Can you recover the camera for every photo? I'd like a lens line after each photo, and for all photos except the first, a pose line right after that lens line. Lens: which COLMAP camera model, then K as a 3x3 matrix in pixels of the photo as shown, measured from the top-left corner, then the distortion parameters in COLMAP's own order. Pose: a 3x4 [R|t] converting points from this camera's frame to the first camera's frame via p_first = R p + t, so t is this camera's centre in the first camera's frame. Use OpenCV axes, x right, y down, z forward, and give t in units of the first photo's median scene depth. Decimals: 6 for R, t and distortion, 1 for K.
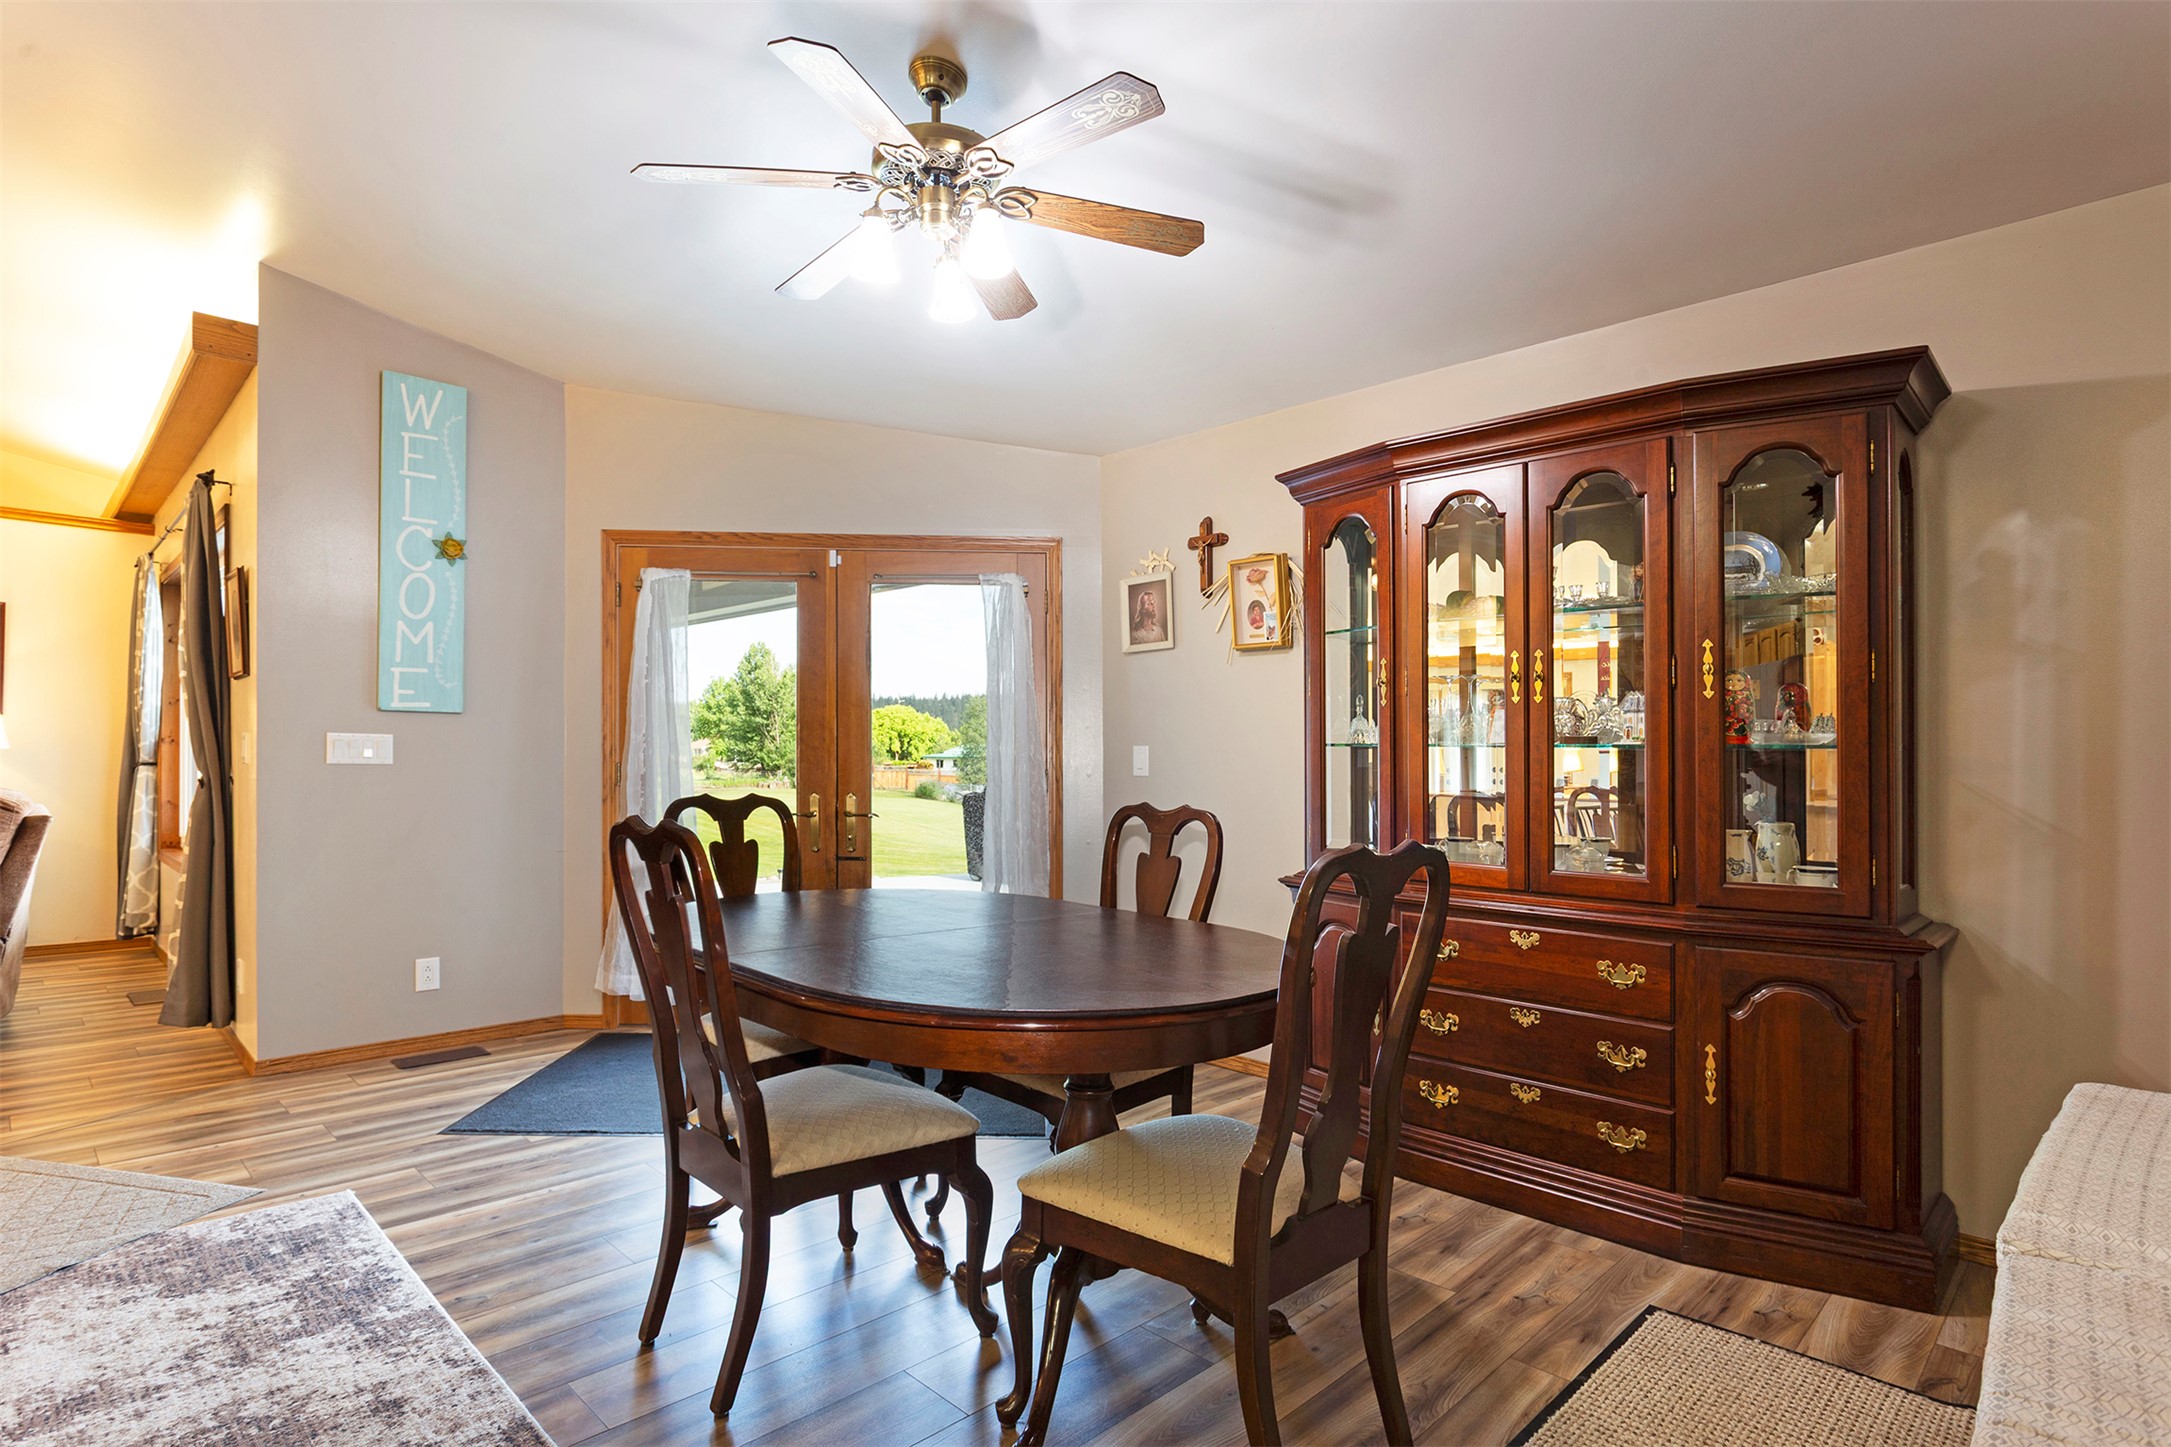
lens RADIAL K [[1090.9, 0, 1086.7], [0, 1090.9, 763.6], [0, 0, 1]] dist [-0.001530, -0.000972]
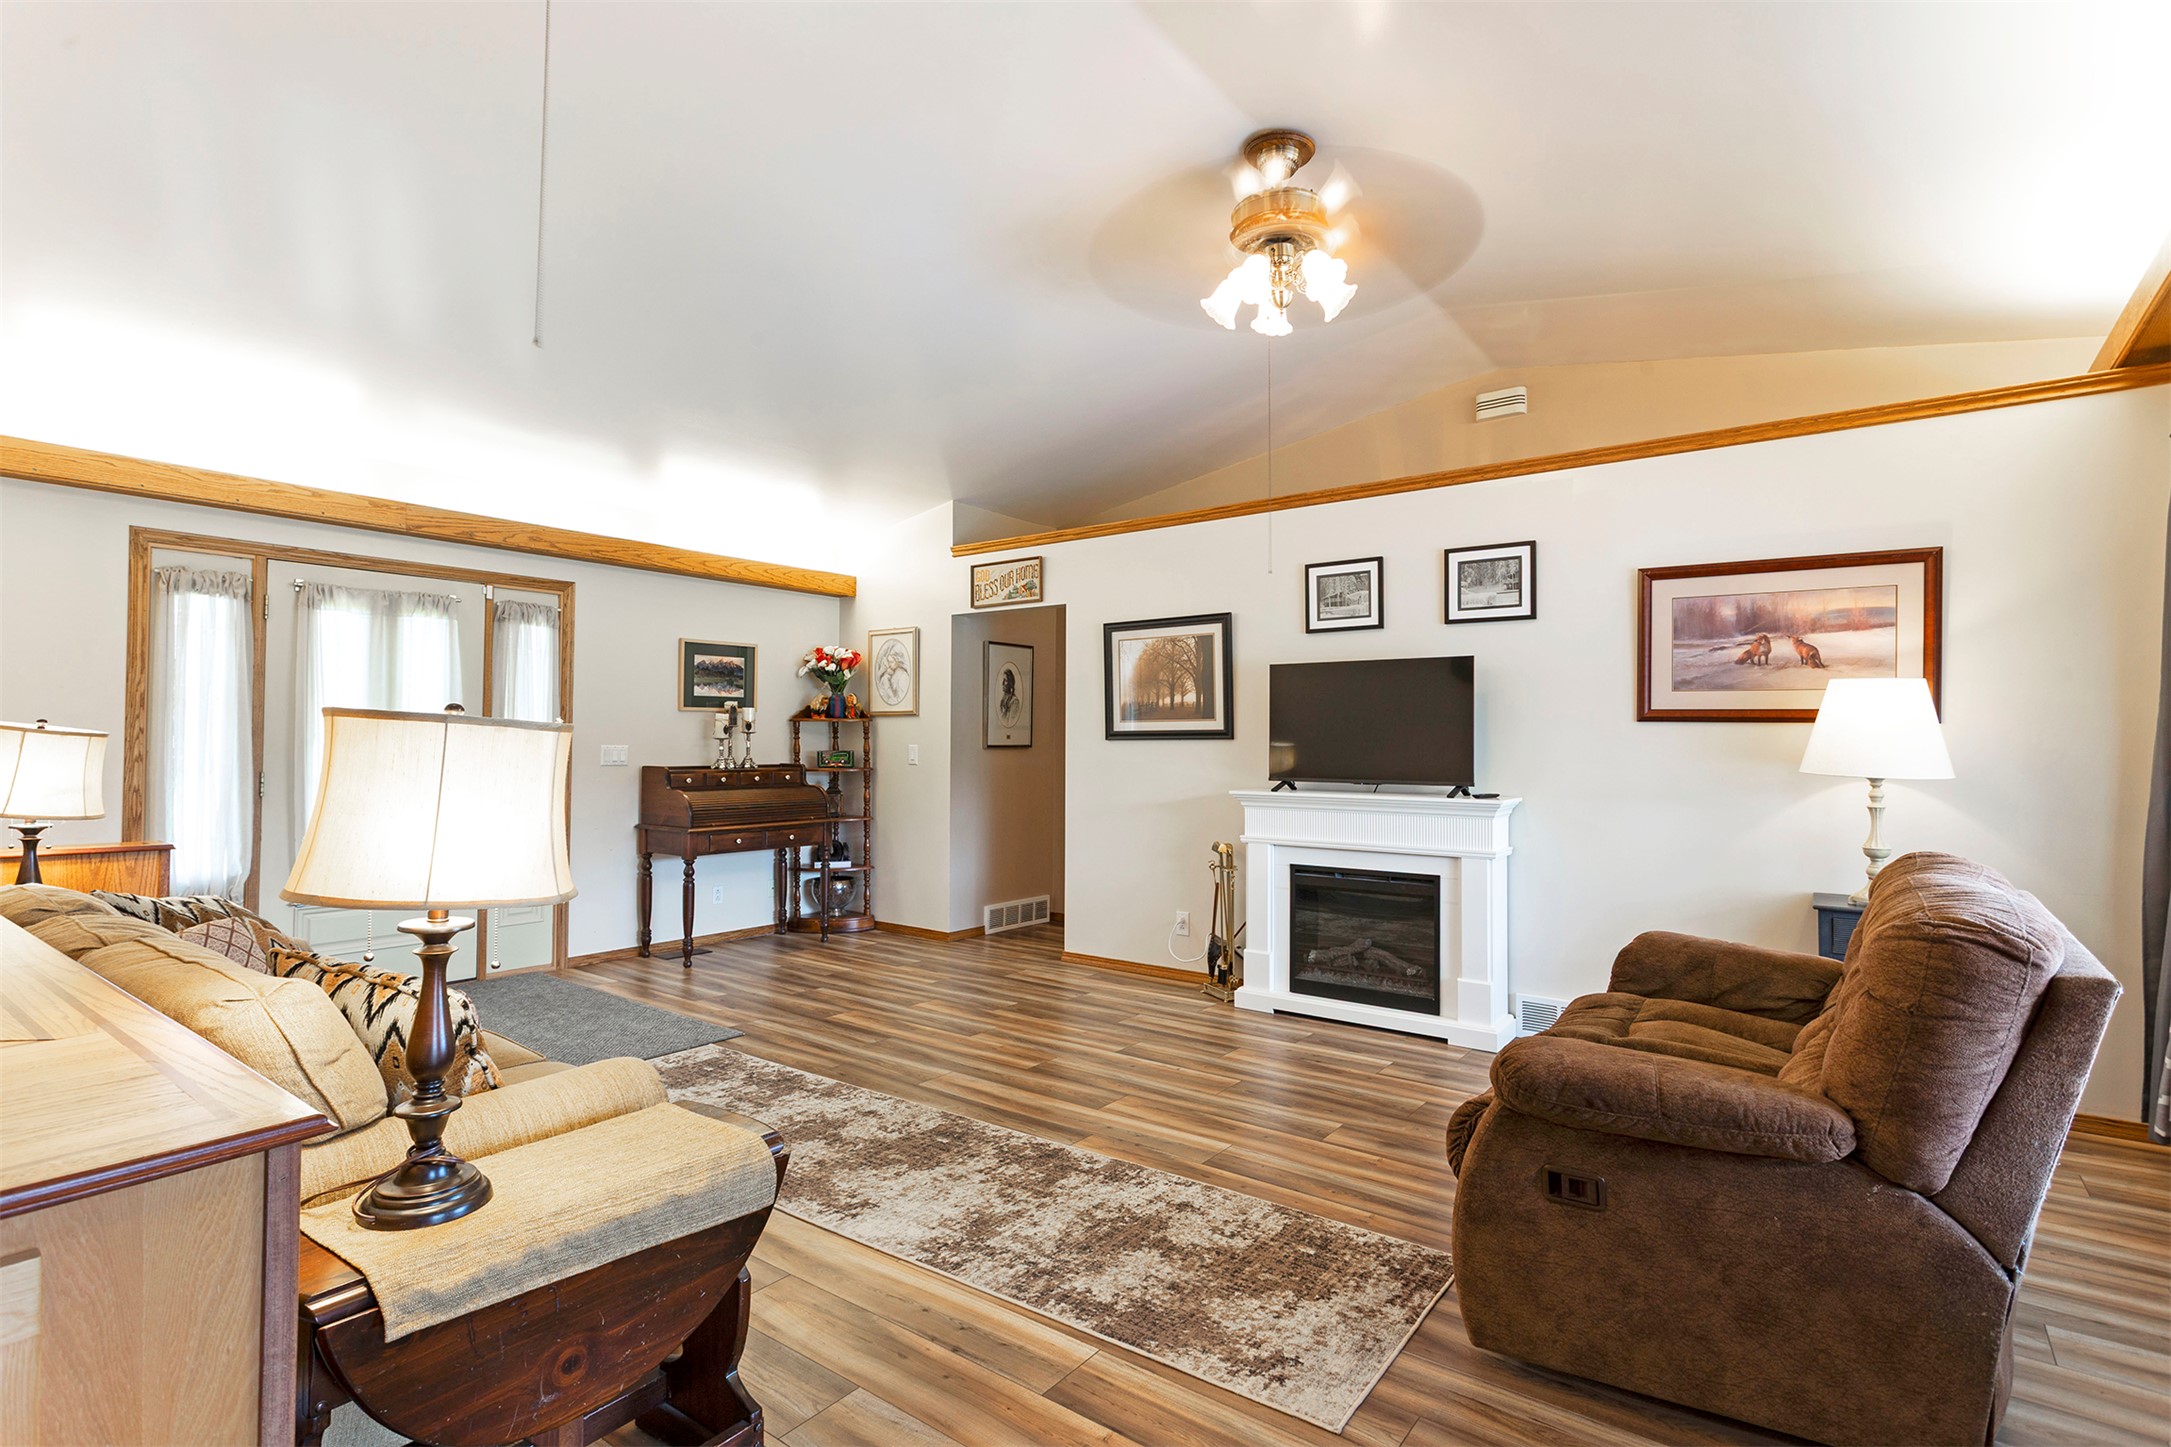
lens RADIAL K [[1078.6, 0, 1049.2], [0, 1078.6, 737.4], [0, 0, 1]] dist [0.002680, 0.000392]
pose [[0.123837, -0.018626, -0.992128, -0.953960], [-0.004834, 0.999801, -0.019373, -0.048678], [0.992291, 0.007195, 0.123723, 0.888264]]
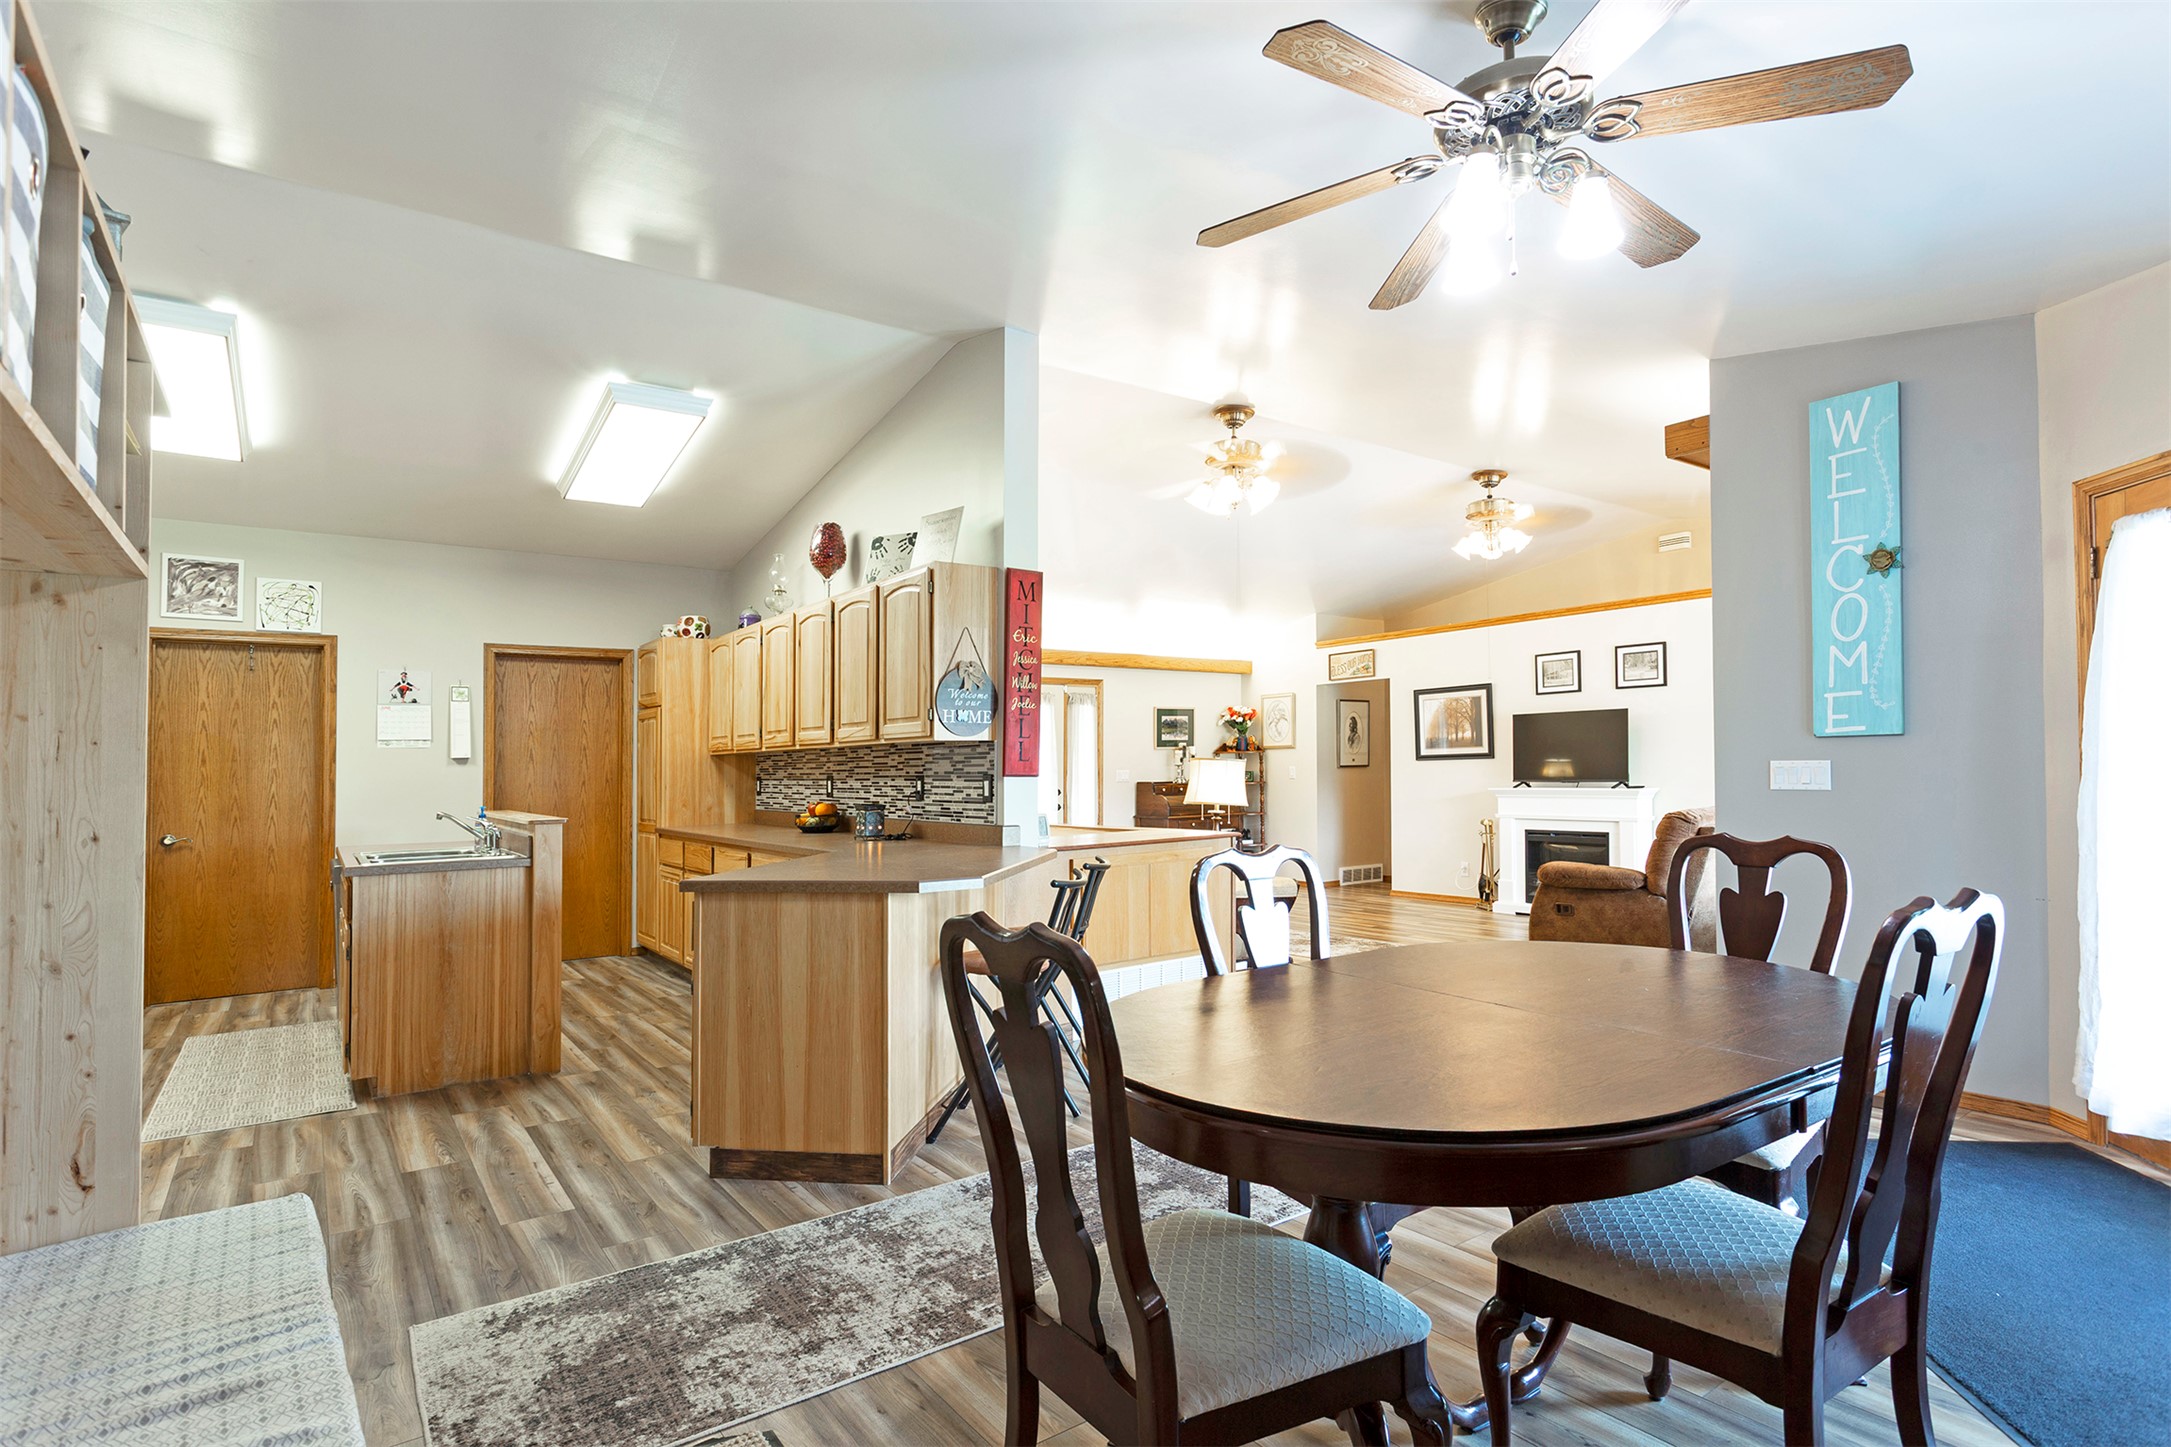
lens RADIAL K [[1073.9, 0, 1076.8], [0, 1073.9, 759.9], [0, 0, 1]] dist [-0.002877, -0.000569]
pose [[-0.156916, -0.020747, -0.987394, 0.664398], [0.012753, 0.999653, -0.023031, -0.020065], [0.987530, -0.016206, -0.156597, 0.707772]]
